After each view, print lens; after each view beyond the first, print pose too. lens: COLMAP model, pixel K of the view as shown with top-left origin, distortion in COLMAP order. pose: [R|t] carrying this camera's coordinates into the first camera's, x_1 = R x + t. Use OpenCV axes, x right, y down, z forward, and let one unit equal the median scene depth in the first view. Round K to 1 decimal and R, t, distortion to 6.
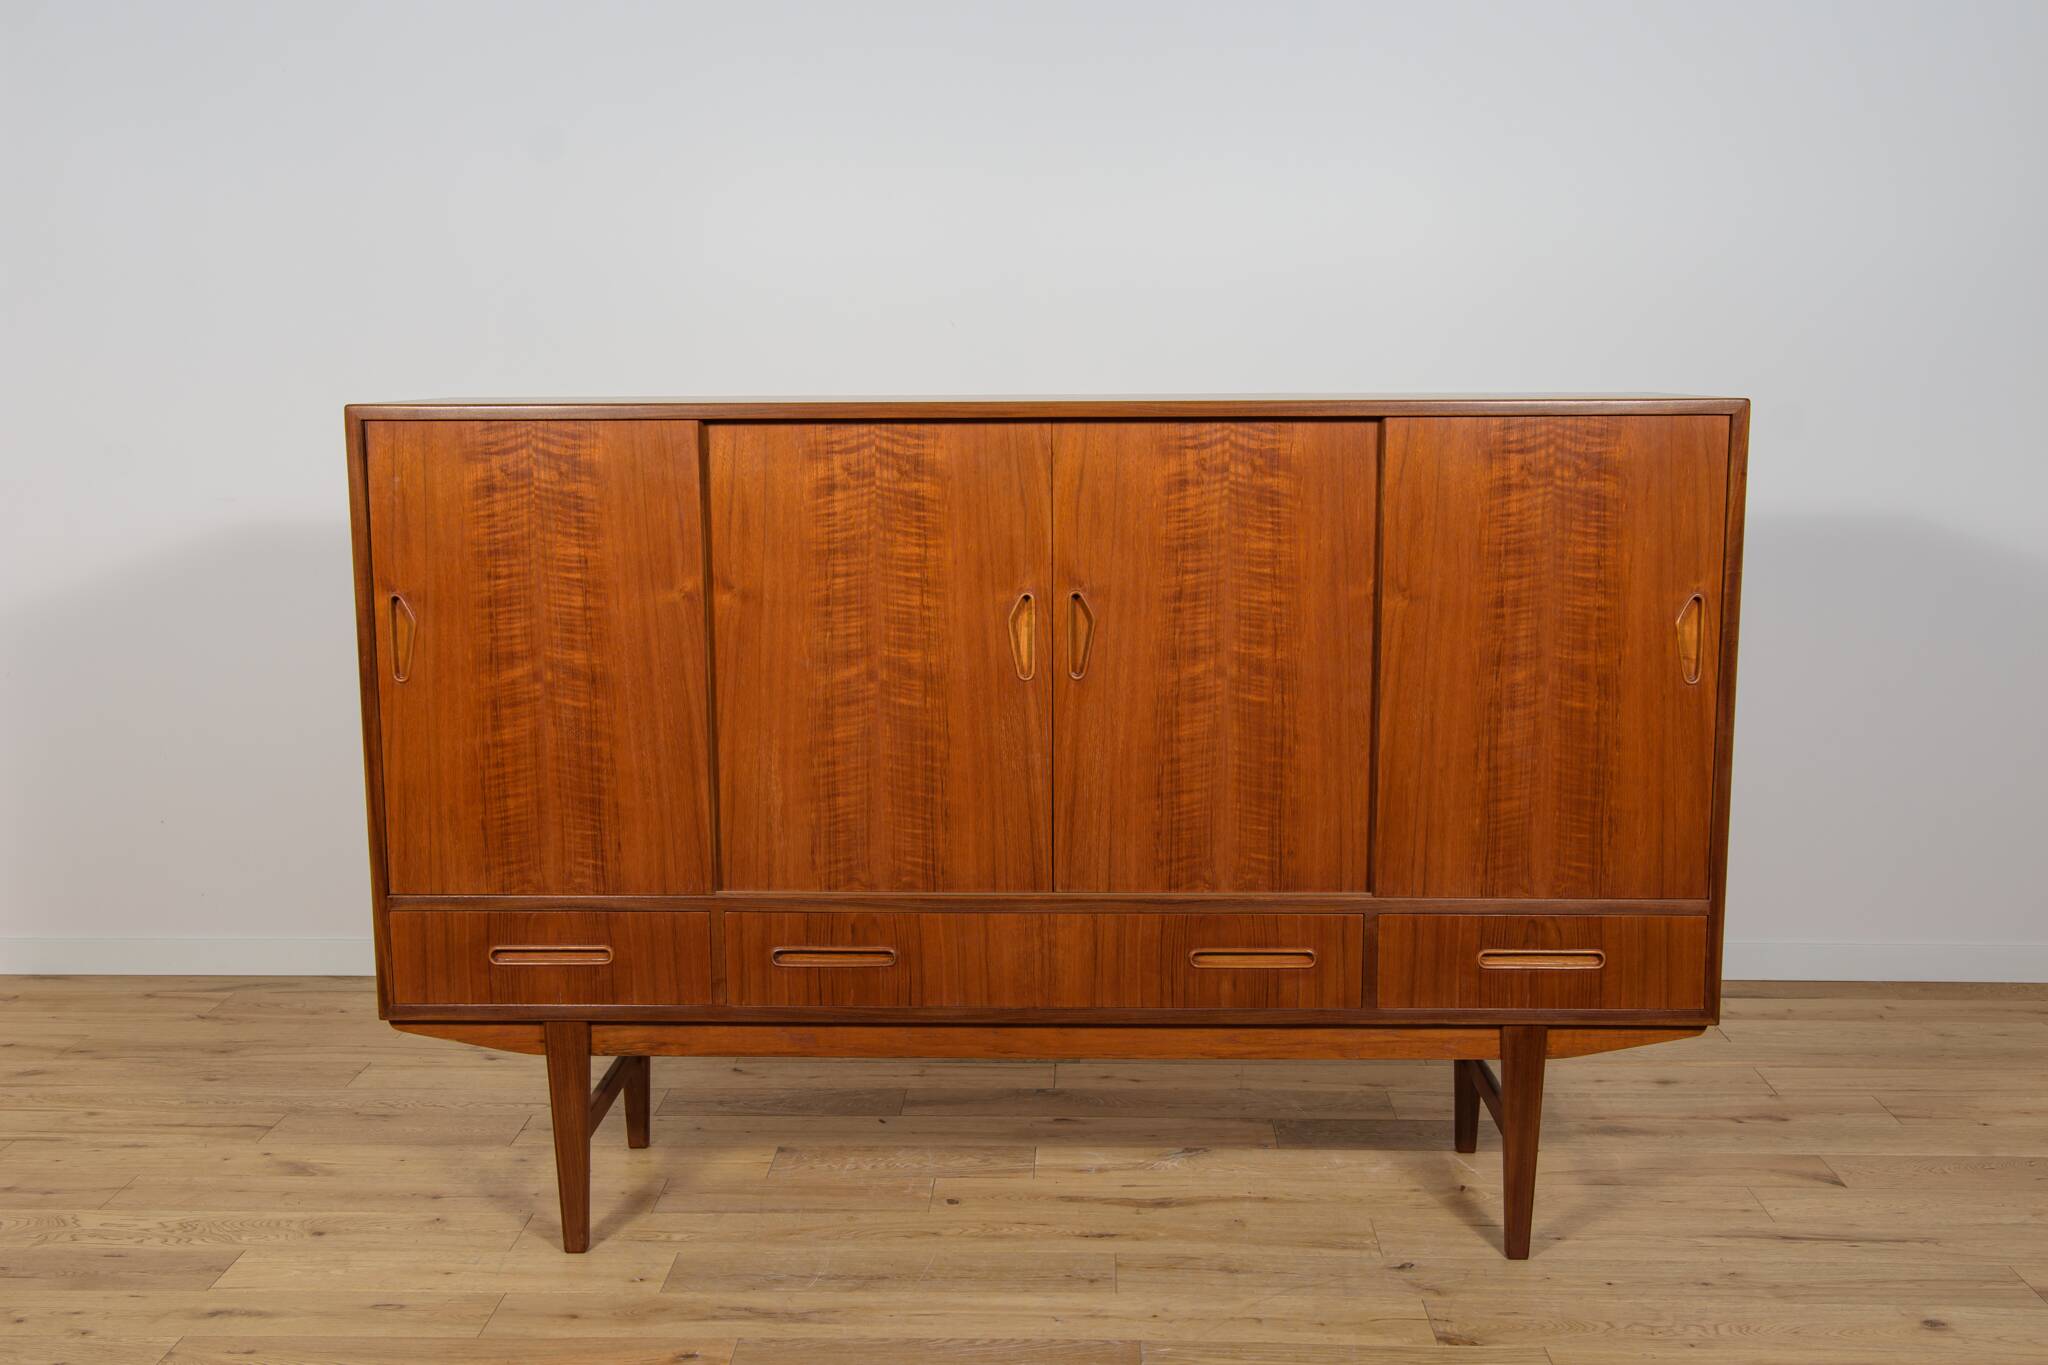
lens RADIAL K [[2065.0, 0, 1030.6], [0, 2065.0, 710.1], [0, 0, 1]] dist [-0.010096, 0.114672]
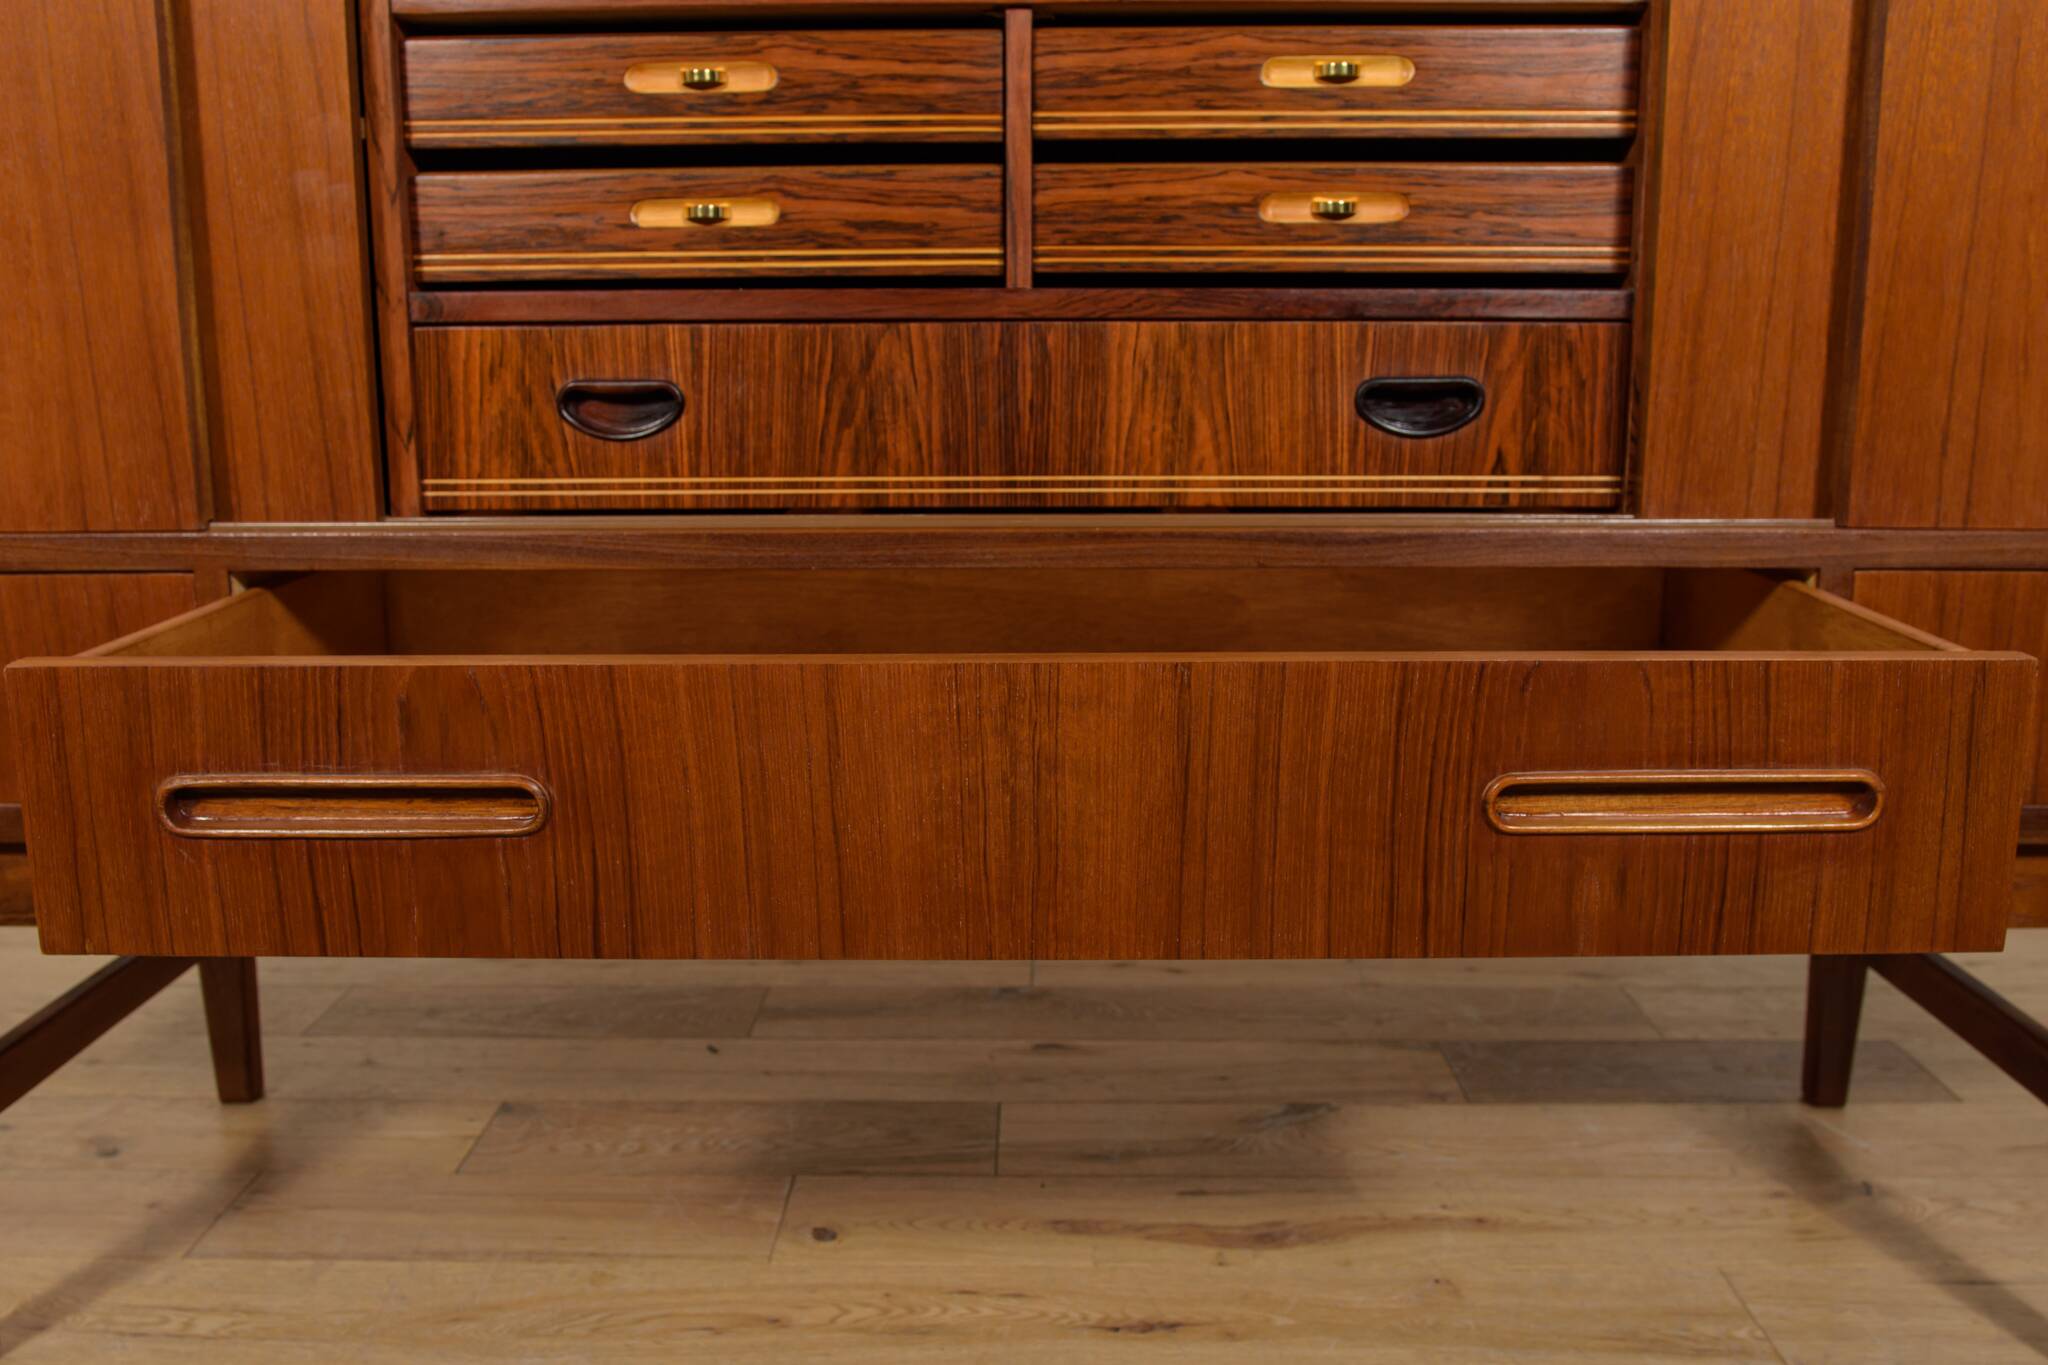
lens RADIAL K [[1780.4, 0, 1031.9], [0, 1780.4, 710.6], [0, 0, 1]] dist [-0.061645, 0.012255]
pose [[0.999816, -0.000634, 0.019187, 0.002329], [-0.000199, 0.999059, 0.043371, 0.111070], [-0.019197, -0.043367, 0.998875, 0.659686]]
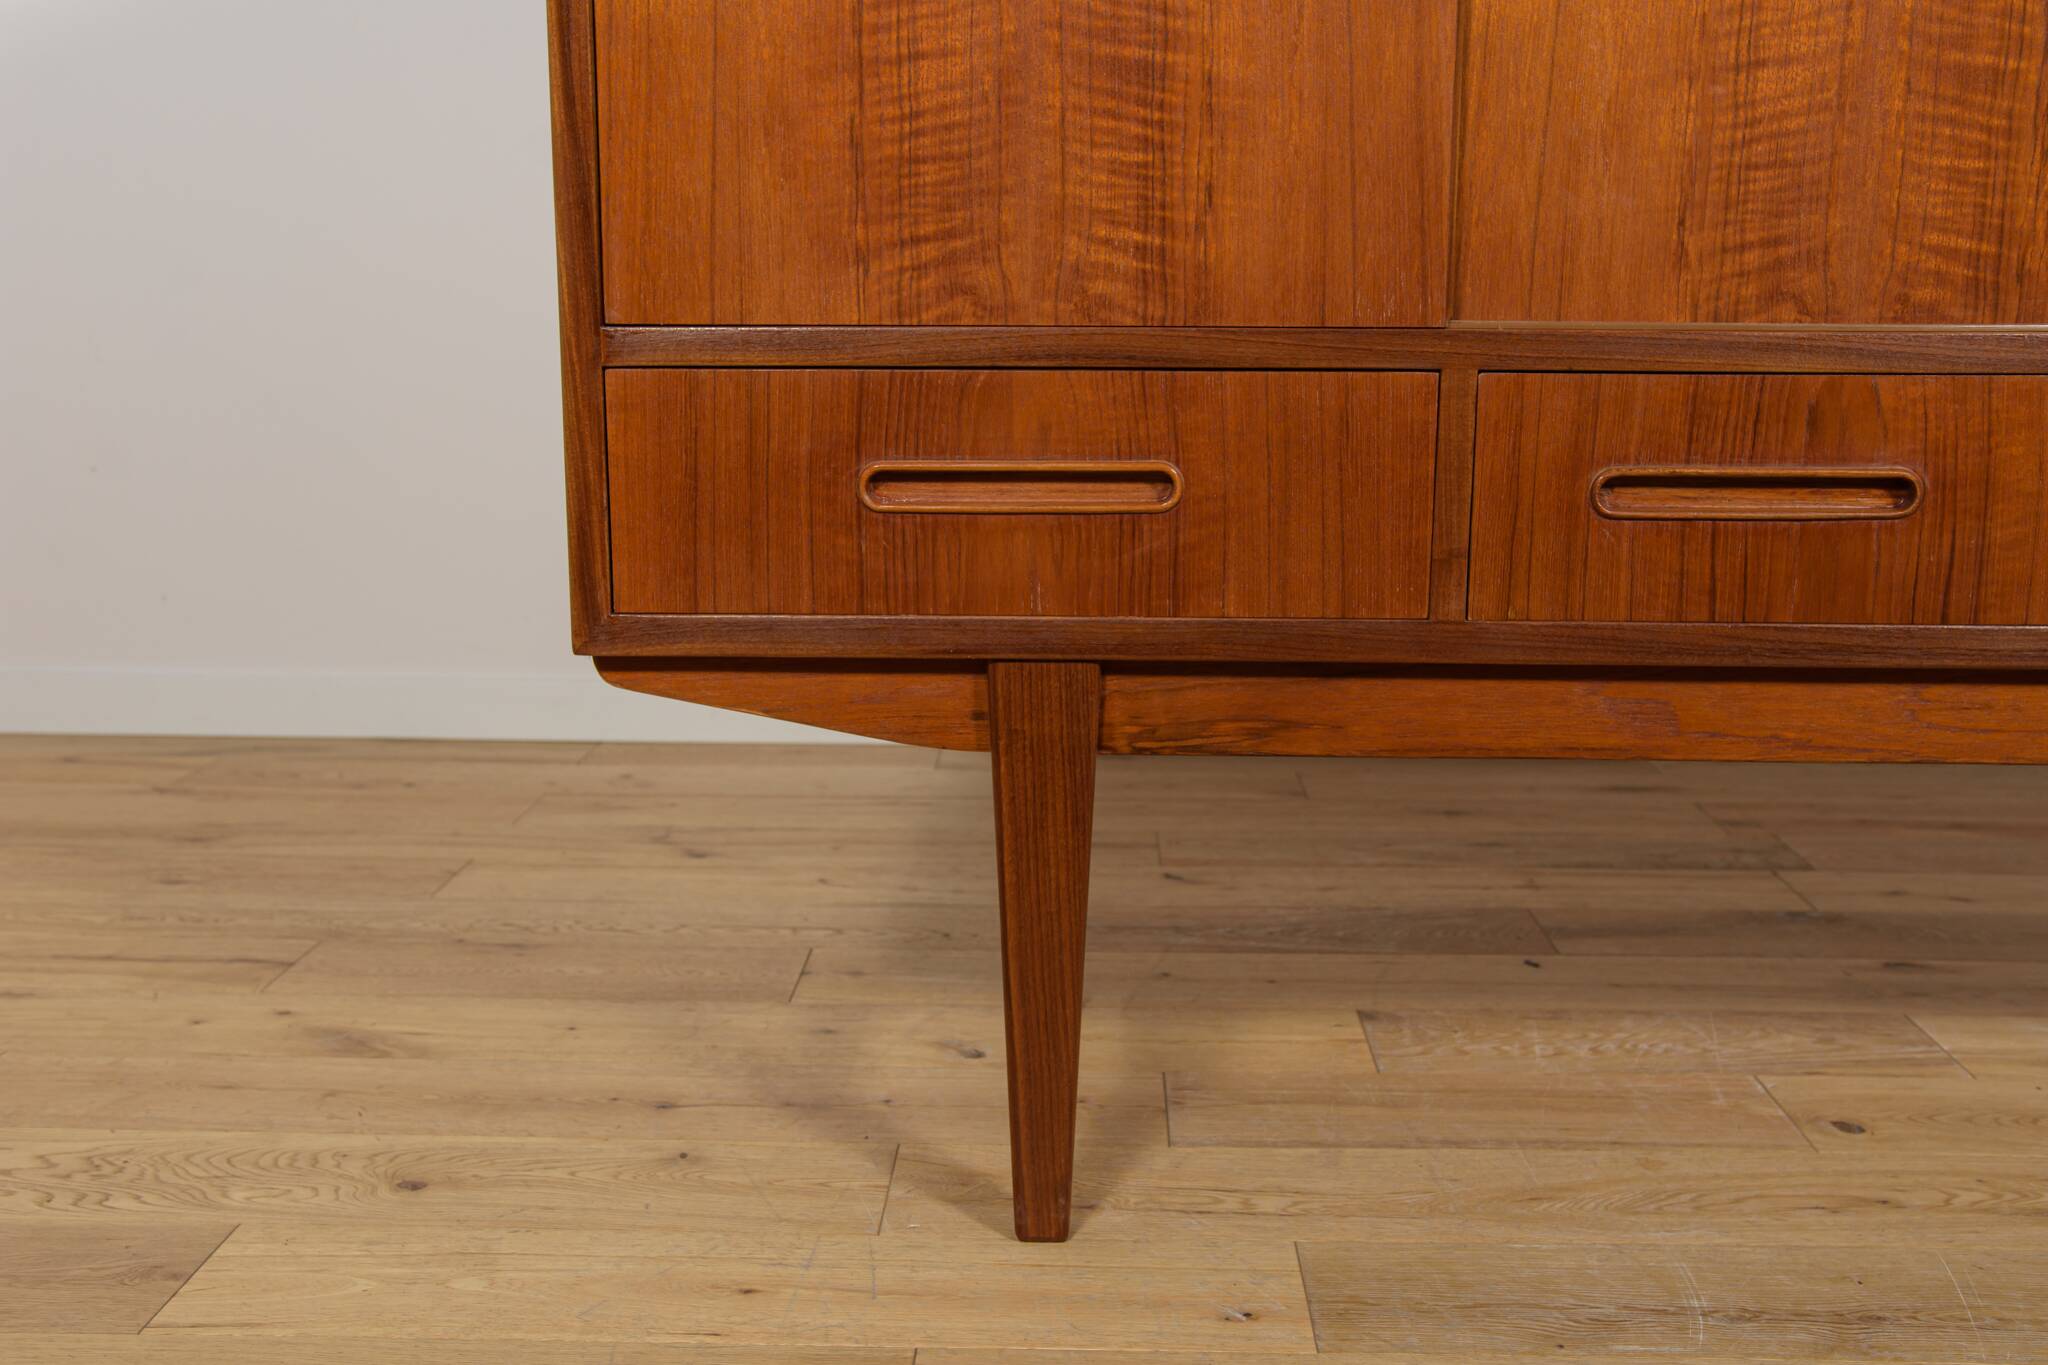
lens RADIAL K [[2065.0, 0, 1030.6], [0, 2065.0, 710.1], [0, 0, 1]] dist [-0.010096, 0.114672]
pose [[0.999957, 0.009000, 0.002439, -0.234532], [-0.009071, 0.999481, 0.030913, 0.151399], [-0.002160, -0.030934, 0.999519, 0.620328]]
